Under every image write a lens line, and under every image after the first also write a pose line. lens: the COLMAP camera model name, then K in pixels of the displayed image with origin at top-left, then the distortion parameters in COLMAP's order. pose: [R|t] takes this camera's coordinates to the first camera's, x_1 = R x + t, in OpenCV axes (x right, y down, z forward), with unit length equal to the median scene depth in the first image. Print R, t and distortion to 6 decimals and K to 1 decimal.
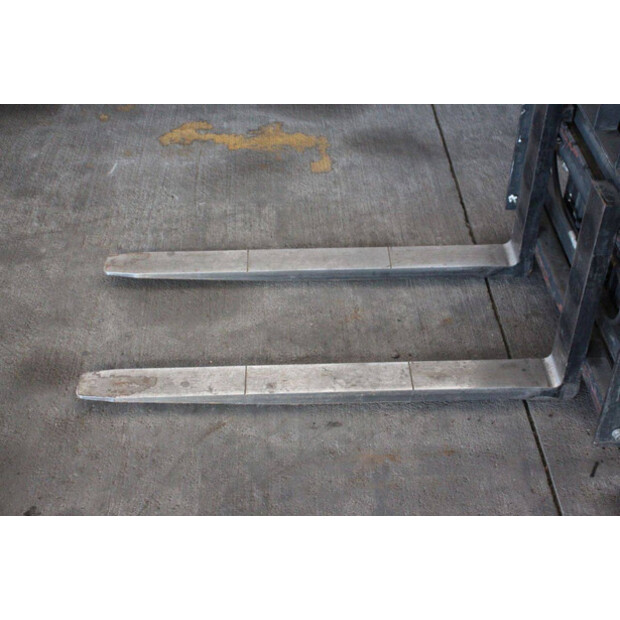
lens RADIAL K [[901.4, 0, 319.7], [0, 901.4, 309.7], [0, 0, 1]] dist [0.098606, 0.003143]
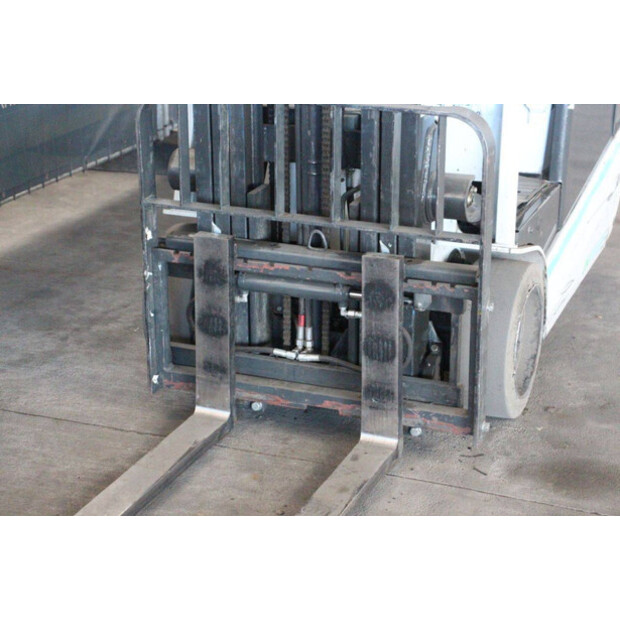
lens RADIAL K [[1462.5, 0, 321.1], [0, 1462.5, 309.8], [0, 0, 1]] dist [0.422214, 0.186189]
pose [[0.405941, -0.313527, 0.858436, -0.963279], [0.583326, 0.811974, 0.020711, -0.107537], [-0.703521, 0.492341, 0.512502, 0.058044]]
